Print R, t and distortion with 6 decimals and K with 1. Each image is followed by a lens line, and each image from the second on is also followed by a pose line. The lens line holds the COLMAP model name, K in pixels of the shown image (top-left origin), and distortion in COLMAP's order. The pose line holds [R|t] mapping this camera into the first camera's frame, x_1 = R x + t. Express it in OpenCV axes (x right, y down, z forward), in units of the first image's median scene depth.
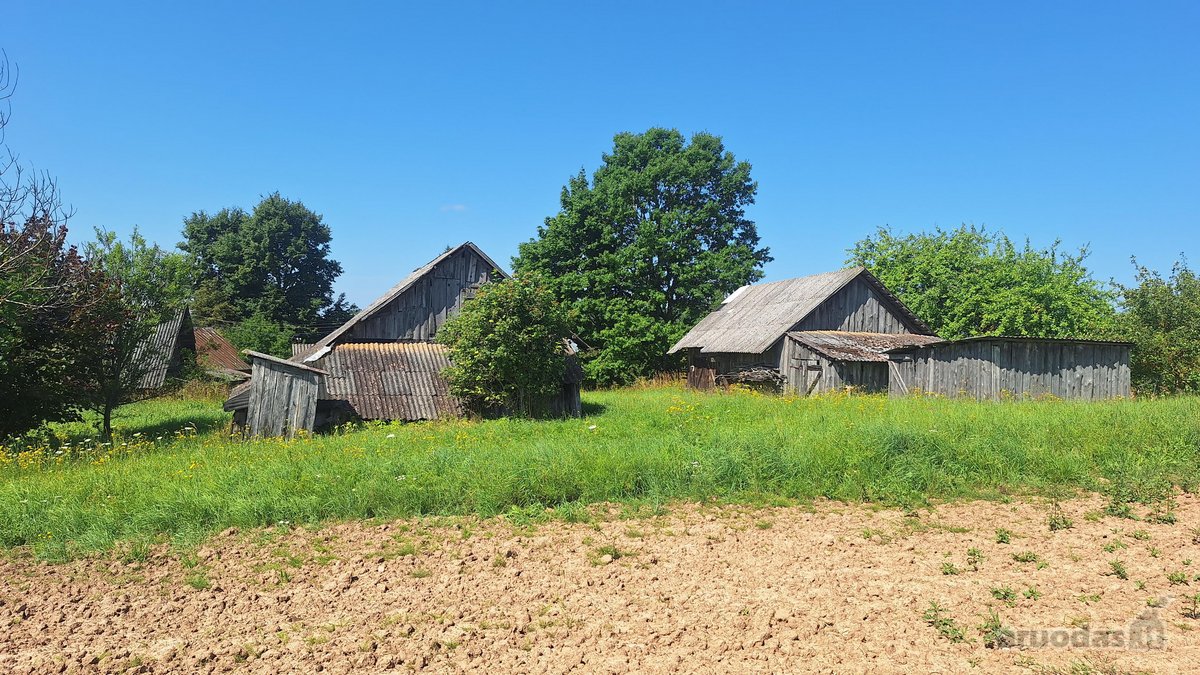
lens RADIAL K [[894.1, 0, 600.0], [0, 894.1, 337.5], [0, 0, 1]] dist [0.211268, 0.000090]
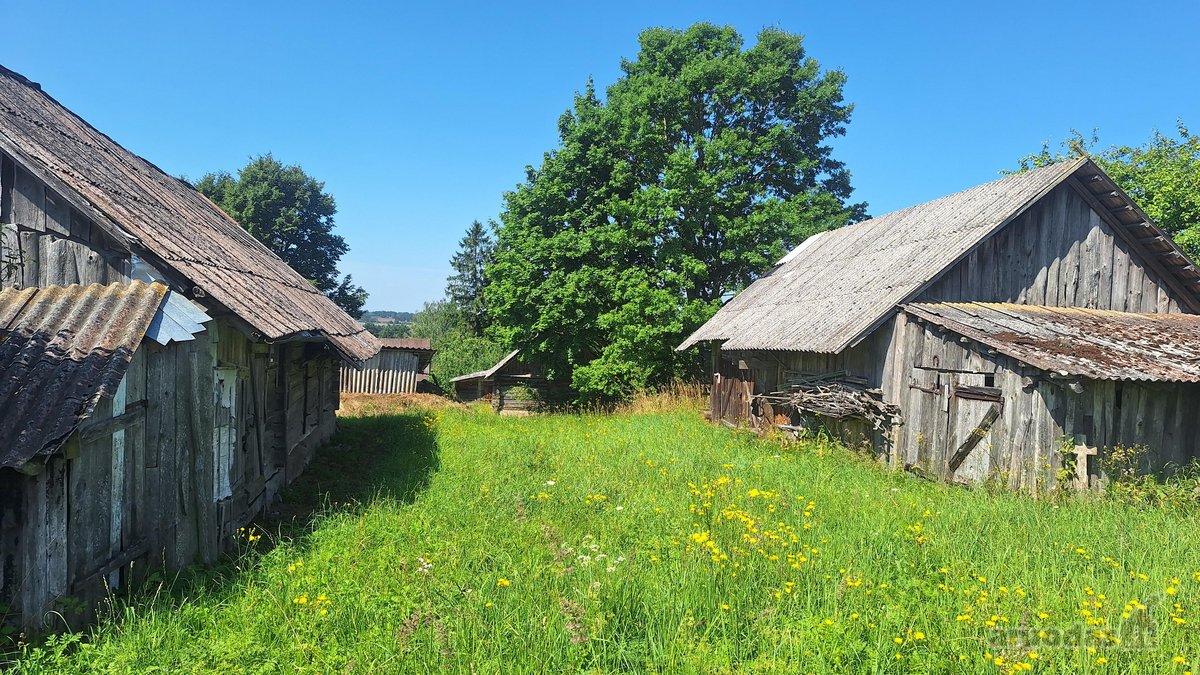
lens RADIAL K [[861.7, 0, 598.6], [0, 861.7, 373.3], [0, 0, 1]] dist [0.072591, 0.000072]
pose [[0.993647, 0.015855, -0.111416, 0.068100], [-0.010734, 0.998865, 0.046407, 0.005555], [0.112025, -0.044916, 0.992690, 0.352724]]
